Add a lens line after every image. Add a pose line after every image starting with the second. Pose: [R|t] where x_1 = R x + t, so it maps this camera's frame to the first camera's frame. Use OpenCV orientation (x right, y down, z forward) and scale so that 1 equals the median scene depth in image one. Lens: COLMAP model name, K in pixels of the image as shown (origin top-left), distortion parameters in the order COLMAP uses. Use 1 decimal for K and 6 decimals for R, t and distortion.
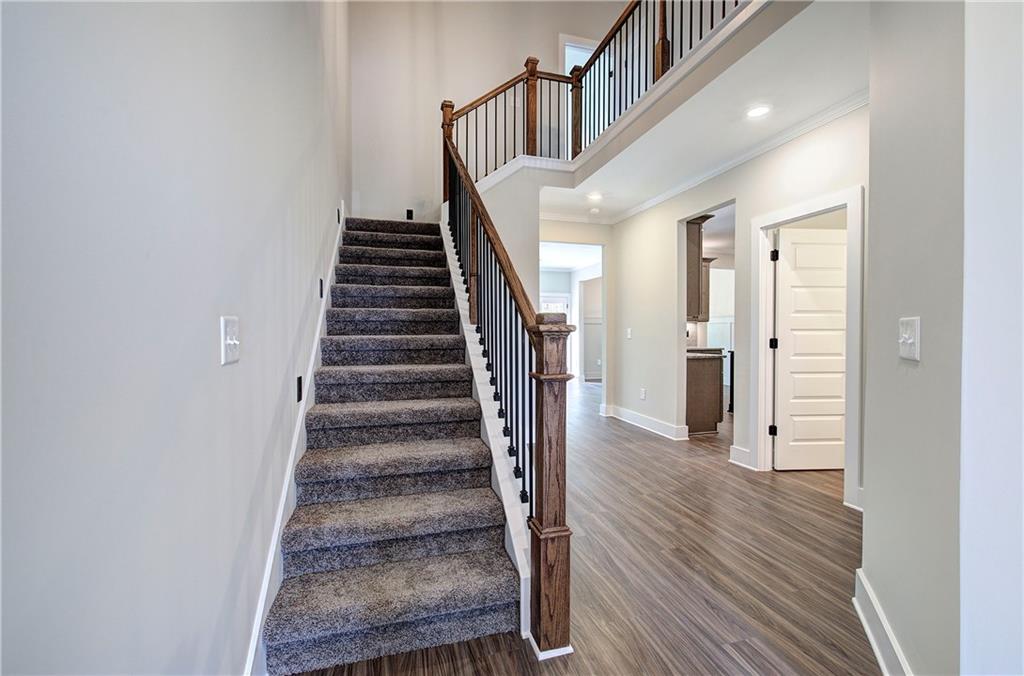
lens RADIAL K [[433.2, 0, 513.7], [0, 433.2, 336.0], [0, 0, 1]] dist [-0.005115, 0.000998]
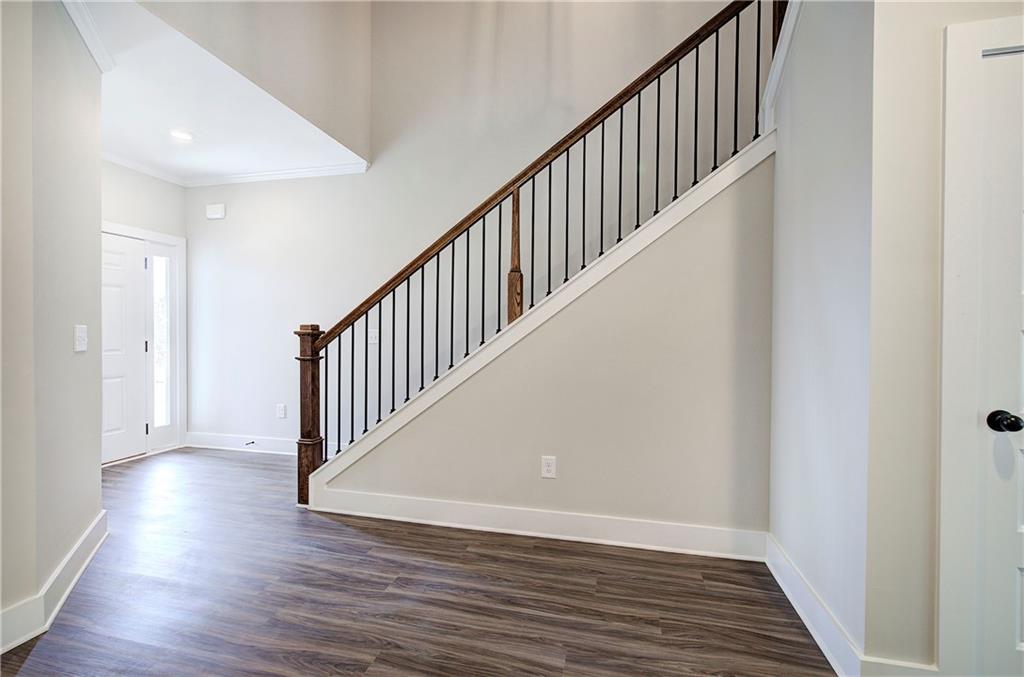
lens RADIAL K [[433.2, 0, 511.2], [0, 433.2, 339.6], [0, 0, 1]] dist [-0.005115, 0.000998]
pose [[-0.497694, 0.005273, -0.867337, 0.440576], [-0.008160, 0.999909, 0.010762, -0.007729], [0.867314, 0.012434, -0.497606, 0.931320]]
